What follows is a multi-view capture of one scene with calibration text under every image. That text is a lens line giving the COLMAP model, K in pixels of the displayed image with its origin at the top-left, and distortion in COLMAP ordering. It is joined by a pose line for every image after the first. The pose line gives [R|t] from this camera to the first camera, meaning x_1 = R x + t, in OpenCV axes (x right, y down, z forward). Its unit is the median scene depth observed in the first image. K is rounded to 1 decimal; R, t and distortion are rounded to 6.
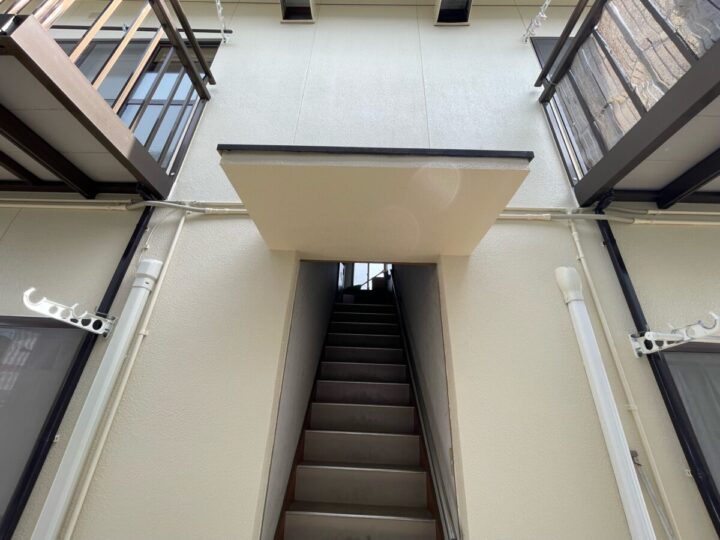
lens RADIAL K [[290.4, 0, 362.1], [0, 290.4, 270.1], [0, 0, 1]] dist [0.005993, -0.001138]
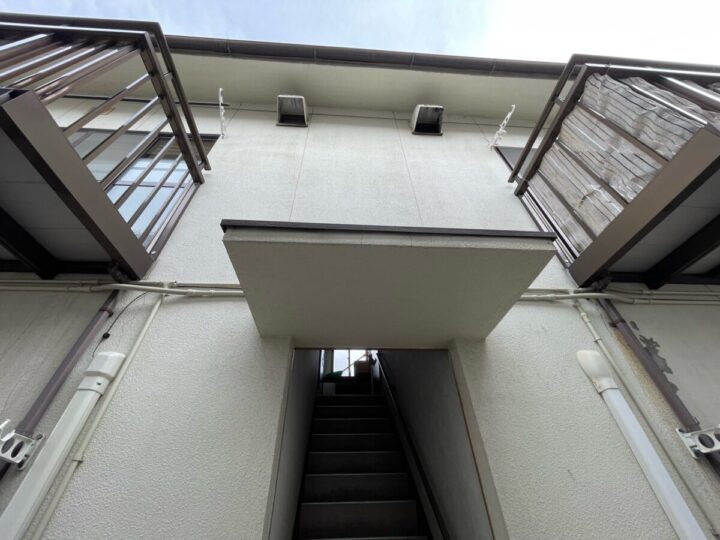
lens RADIAL K [[290.4, 0, 359.9], [0, 290.4, 269.9], [0, 0, 1]] dist [0.005993, -0.001138]
pose [[0.995363, 0.003499, 0.096123, -0.105876], [0.022675, 0.962637, -0.269845, -0.020517], [-0.093475, 0.270774, 0.958094, 0.090104]]
